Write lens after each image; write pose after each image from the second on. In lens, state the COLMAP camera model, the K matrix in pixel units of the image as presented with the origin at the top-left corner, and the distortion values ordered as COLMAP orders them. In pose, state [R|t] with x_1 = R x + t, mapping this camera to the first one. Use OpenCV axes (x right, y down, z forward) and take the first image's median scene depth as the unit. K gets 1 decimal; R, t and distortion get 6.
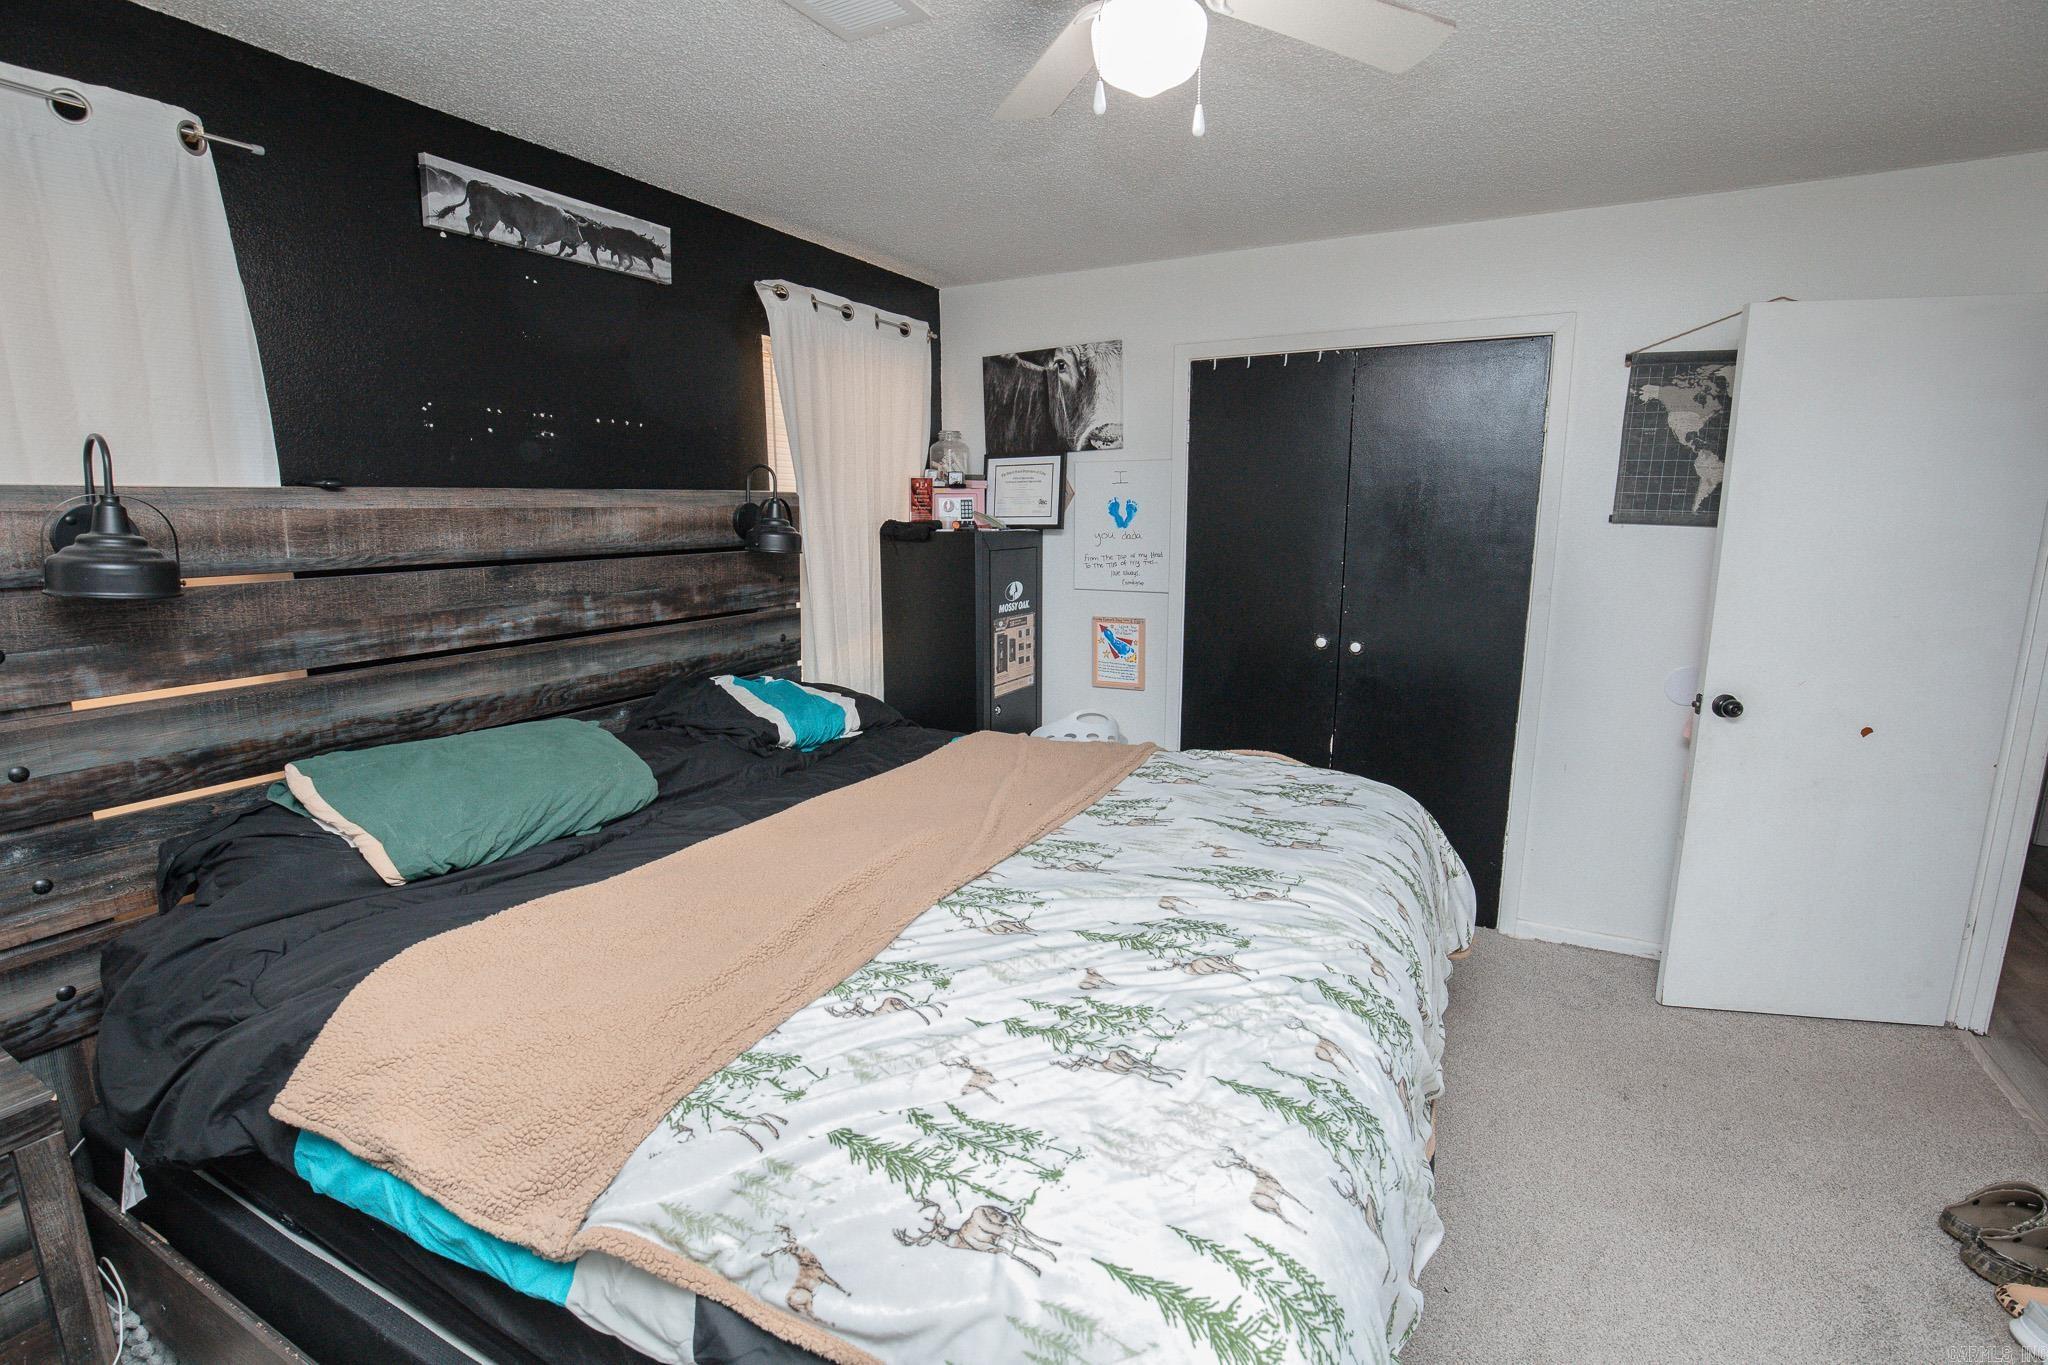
lens RADIAL K [[953.8, 0, 1027.3], [0, 953.8, 693.0], [0, 0, 1]] dist [-0.032977, 0.007223]
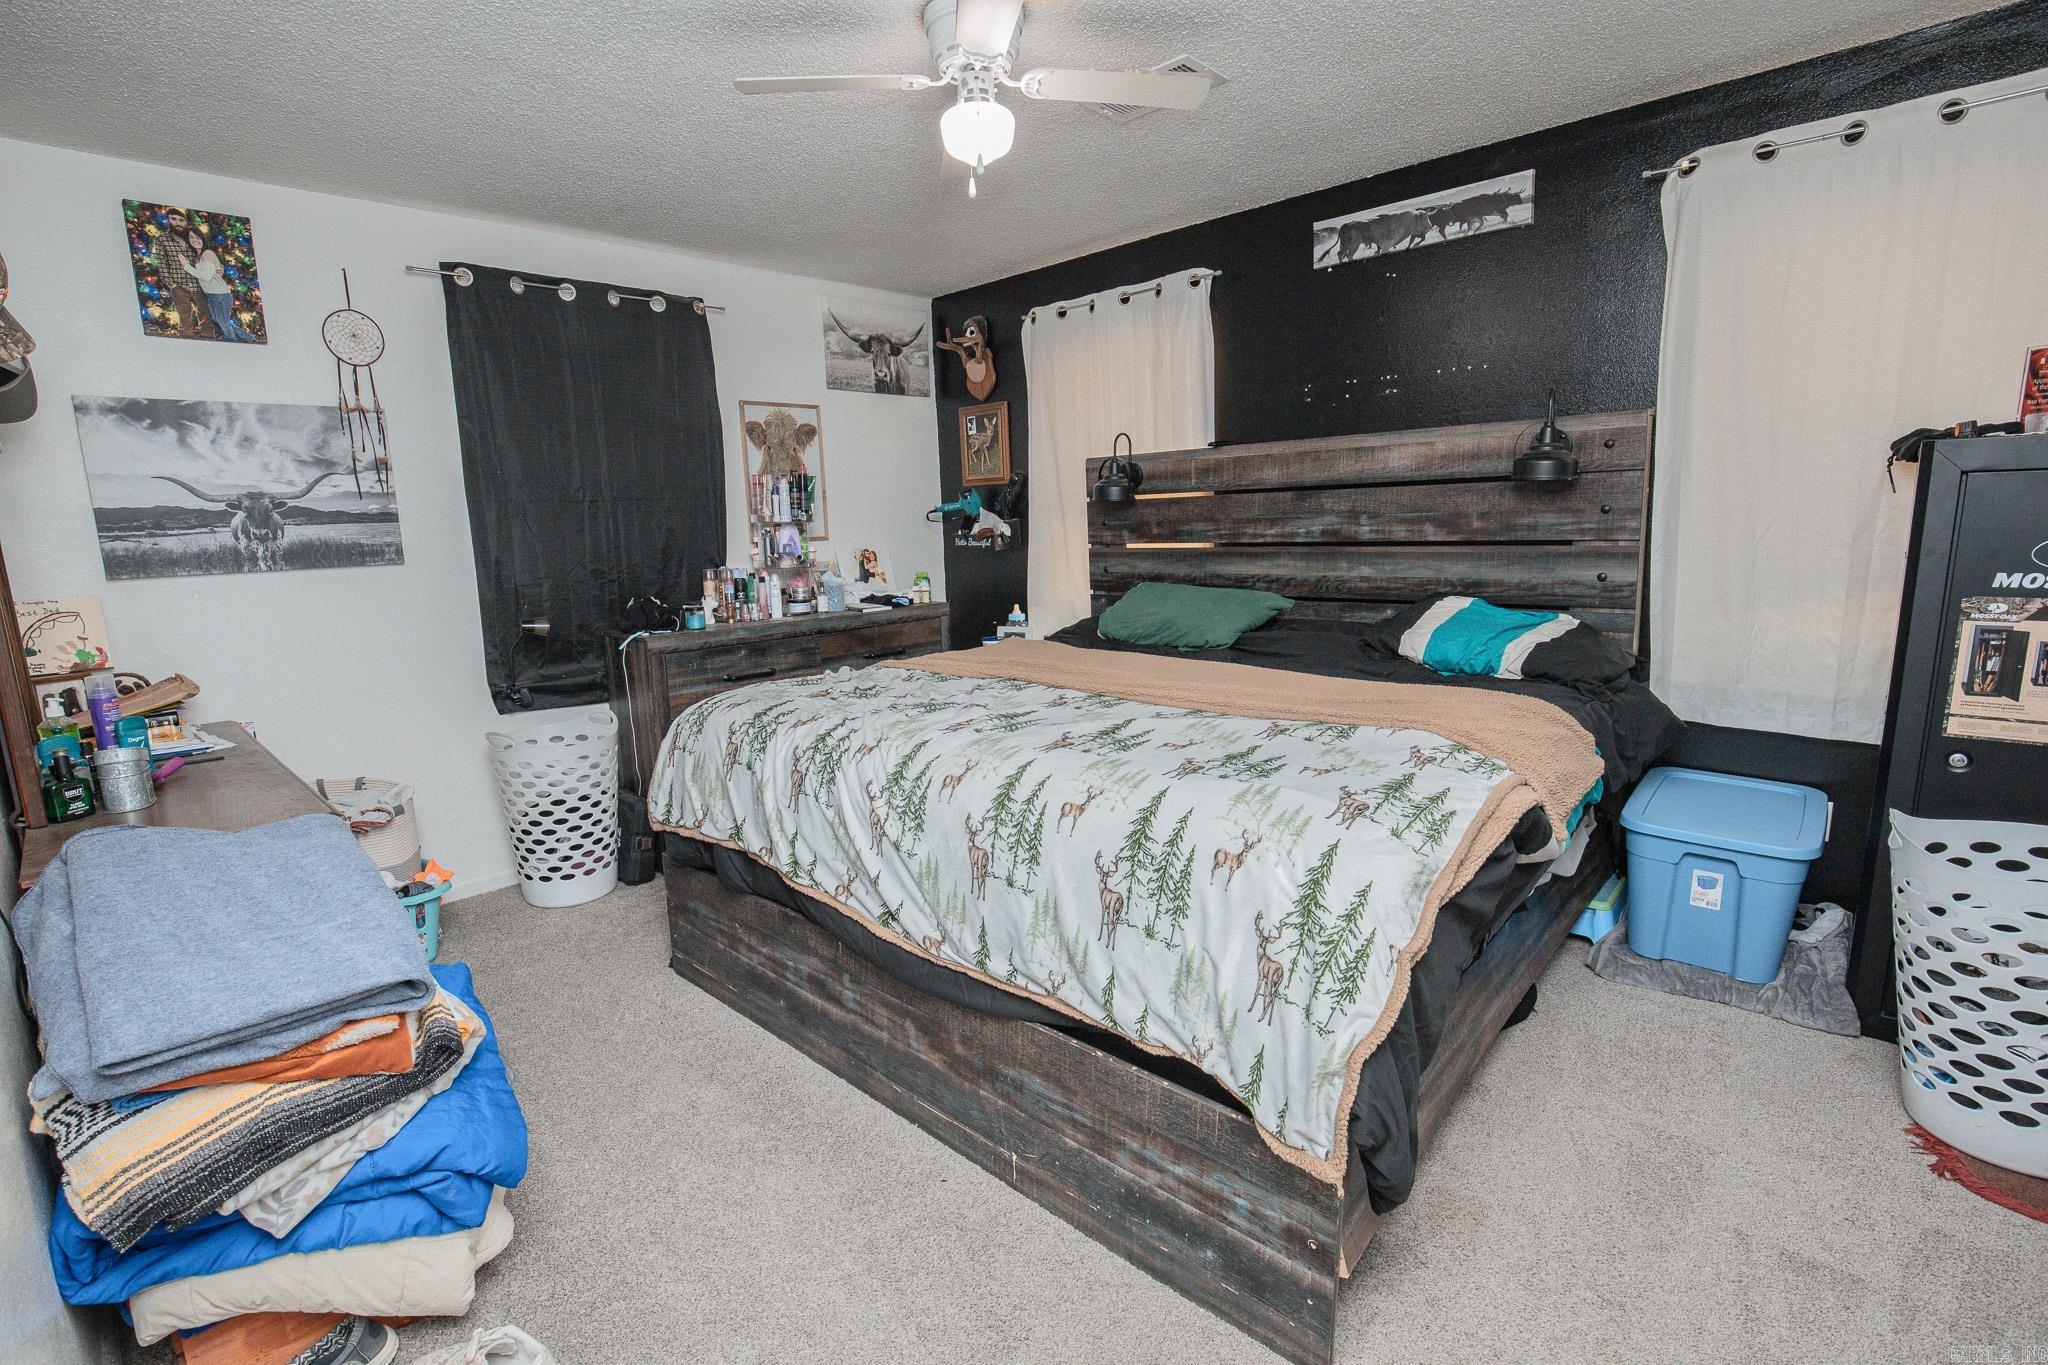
lens RADIAL K [[953.8, 0, 1024.0], [0, 953.8, 681.4], [0, 0, 1]] dist [-0.032977, 0.007223]
pose [[-0.259022, 0.179146, -0.949113, 0.983436], [-0.145525, 0.964193, 0.221708, -0.106659], [0.954846, 0.195547, -0.223677, 0.922670]]
